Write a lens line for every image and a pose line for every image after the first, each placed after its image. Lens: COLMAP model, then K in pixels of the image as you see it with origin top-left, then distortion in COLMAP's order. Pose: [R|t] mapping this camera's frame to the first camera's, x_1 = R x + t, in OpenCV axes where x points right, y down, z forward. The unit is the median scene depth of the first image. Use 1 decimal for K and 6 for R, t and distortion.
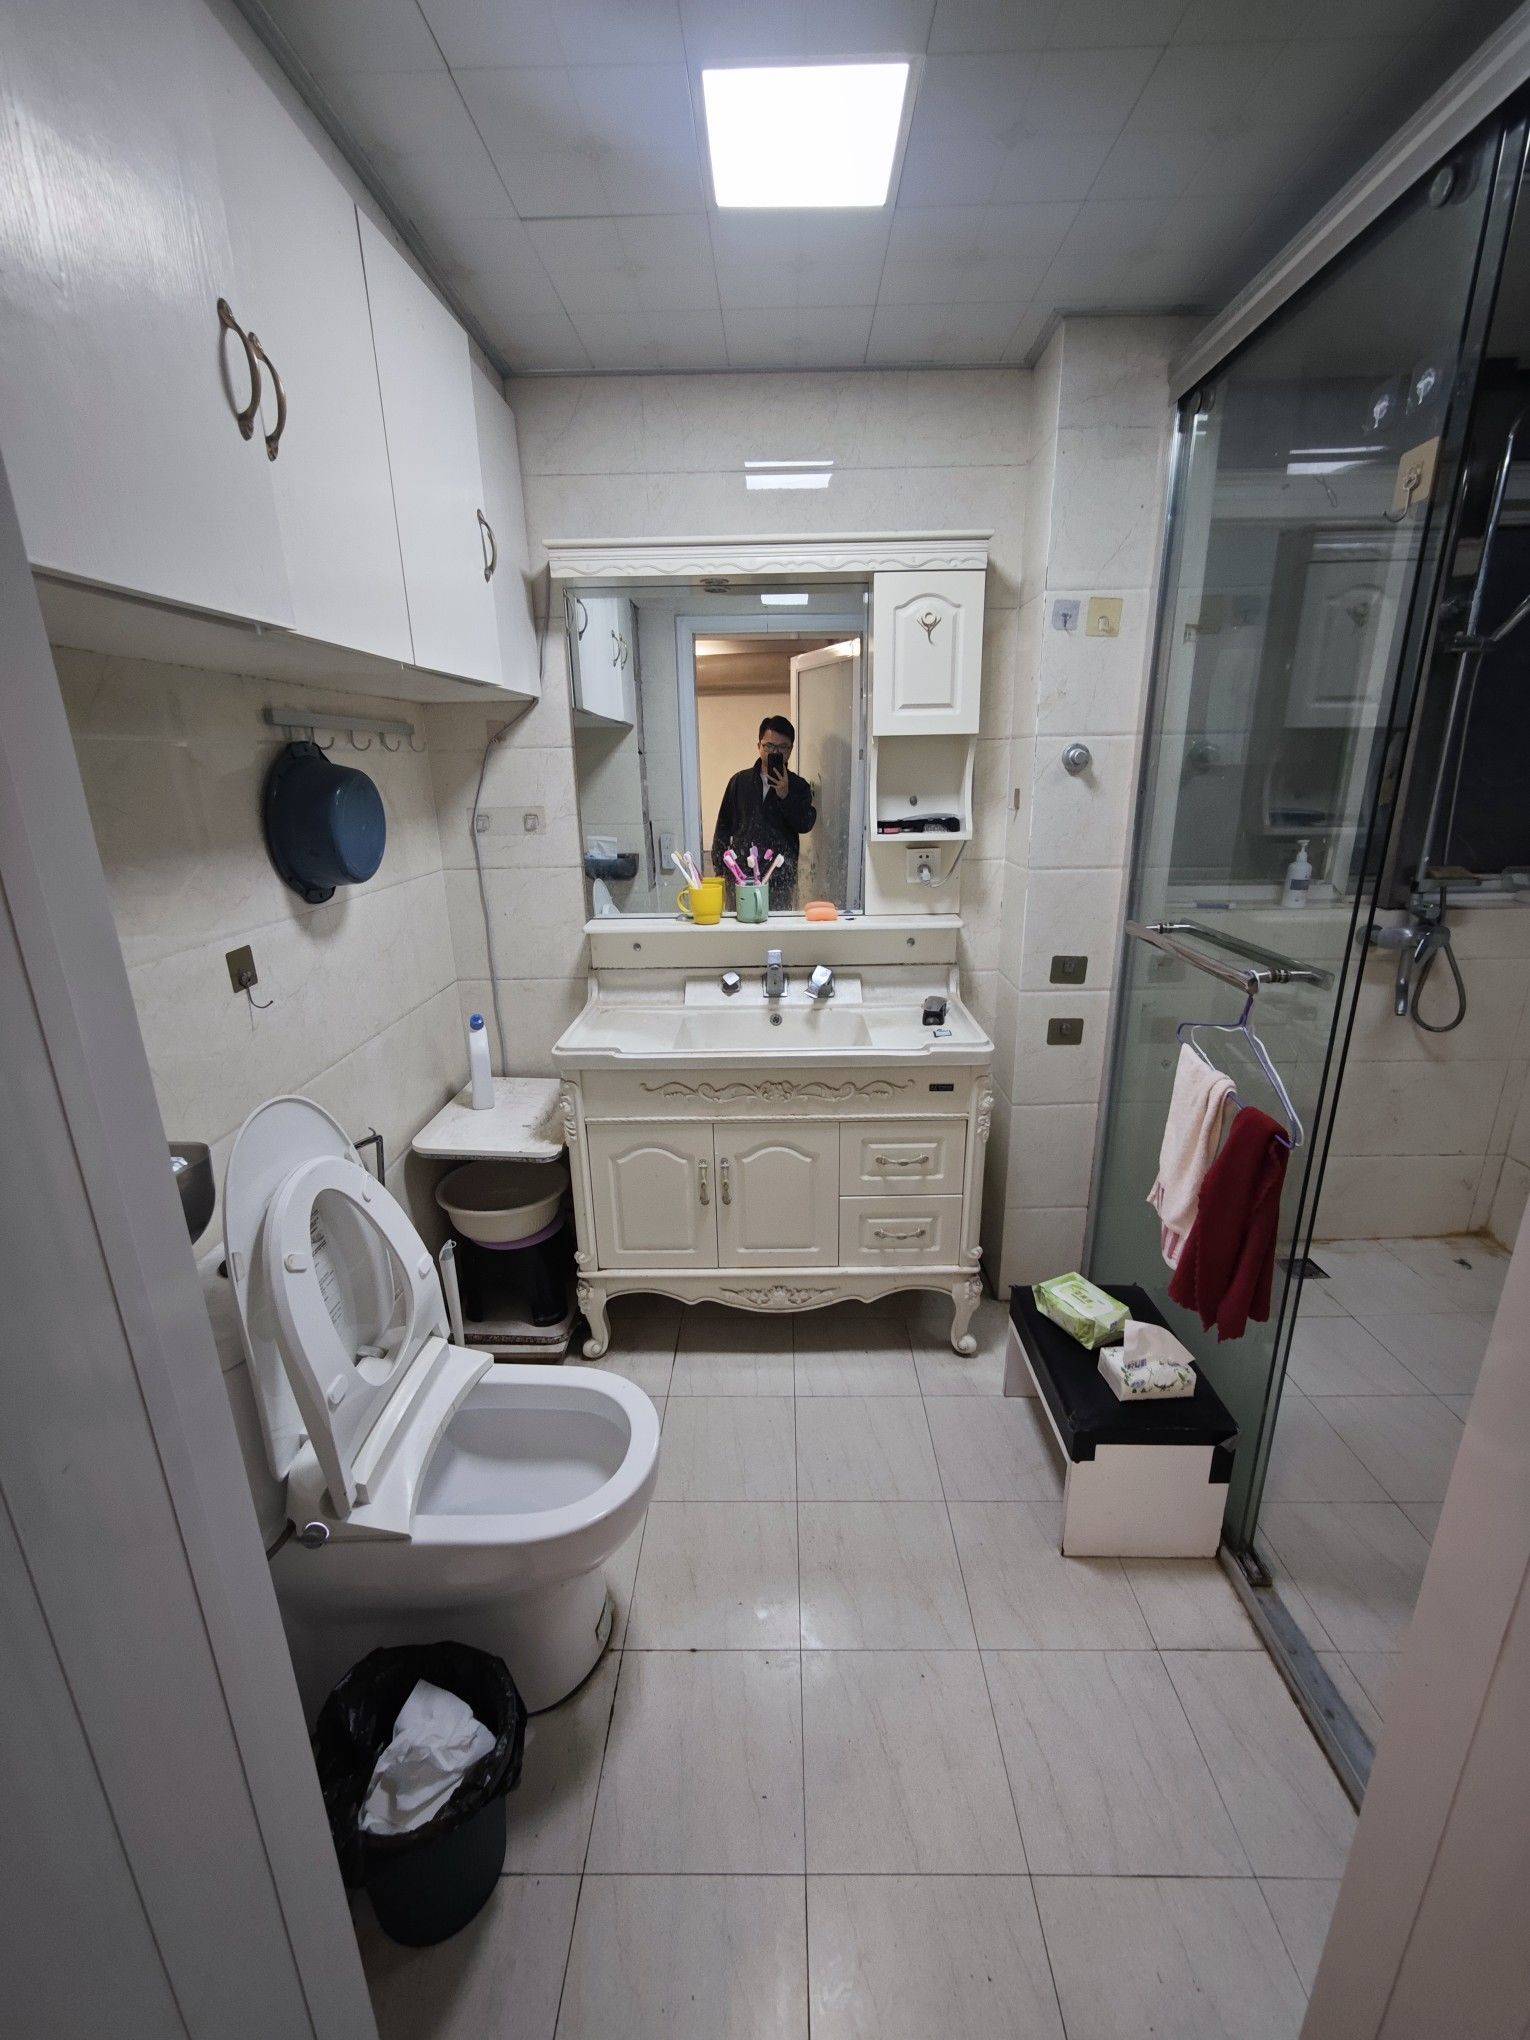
lens RADIAL K [[847.2, 0, 765.0], [0, 847.2, 1020.0], [0, 0, 1]] dist [-0.012818, 0.008885]
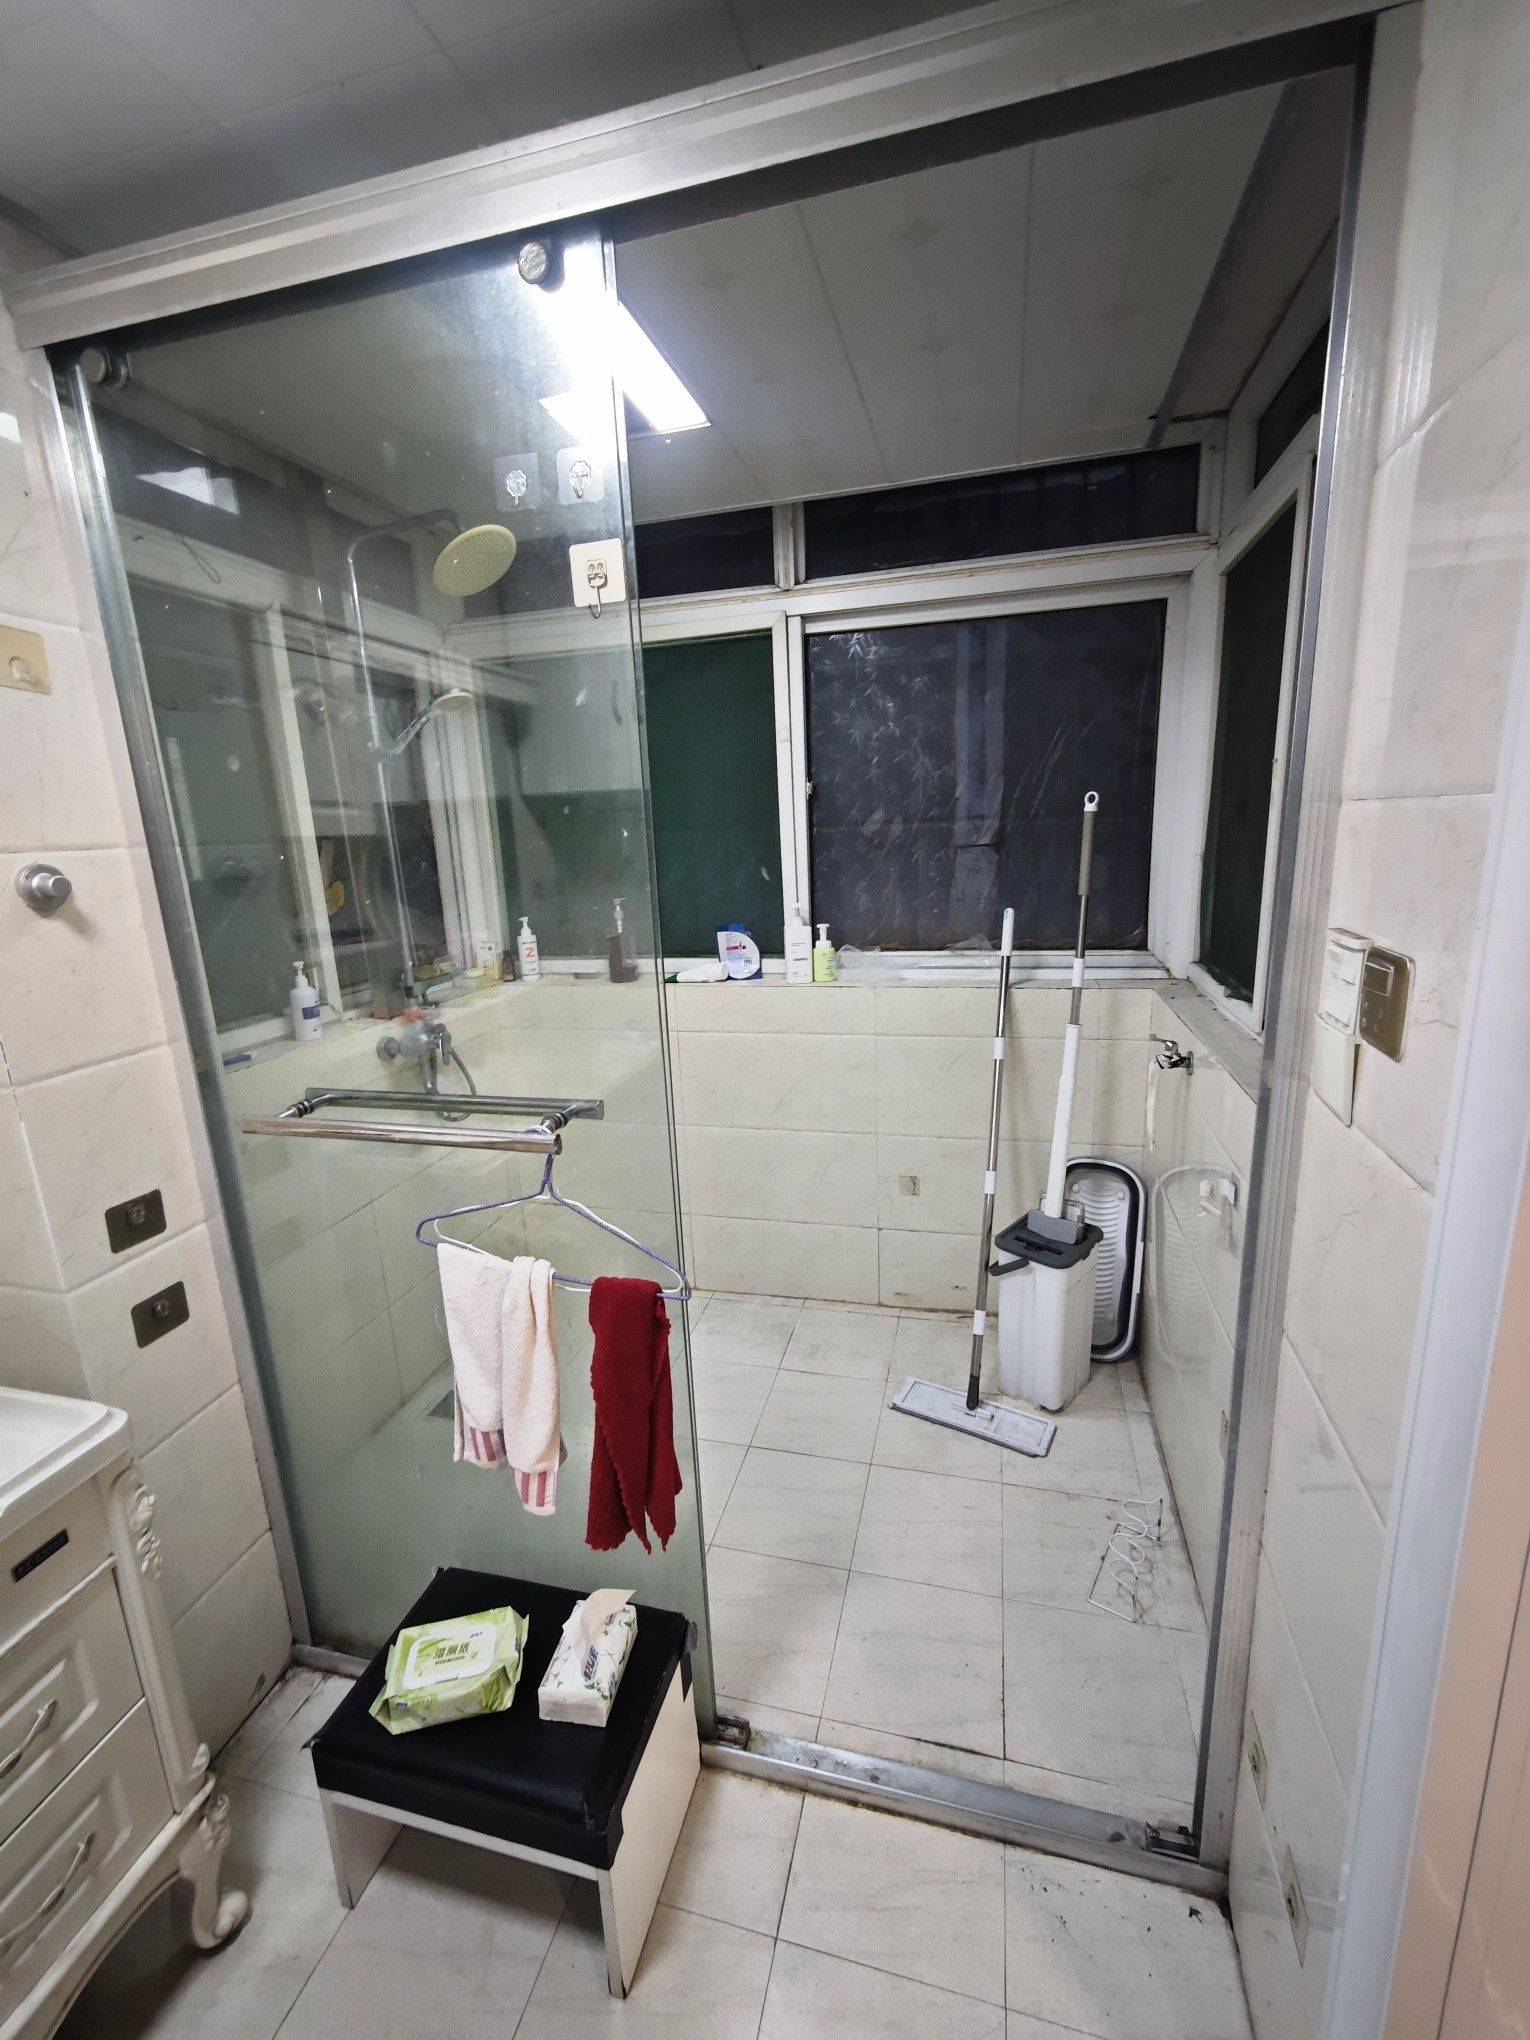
lens RADIAL K [[847.2, 0, 765.0], [0, 847.2, 1020.0], [0, 0, 1]] dist [-0.012818, 0.008885]
pose [[0.236340, -0.211037, 0.948476, -0.087931], [0.320134, 0.938541, 0.129056, -0.137533], [-0.917419, 0.273138, 0.289375, 0.390418]]
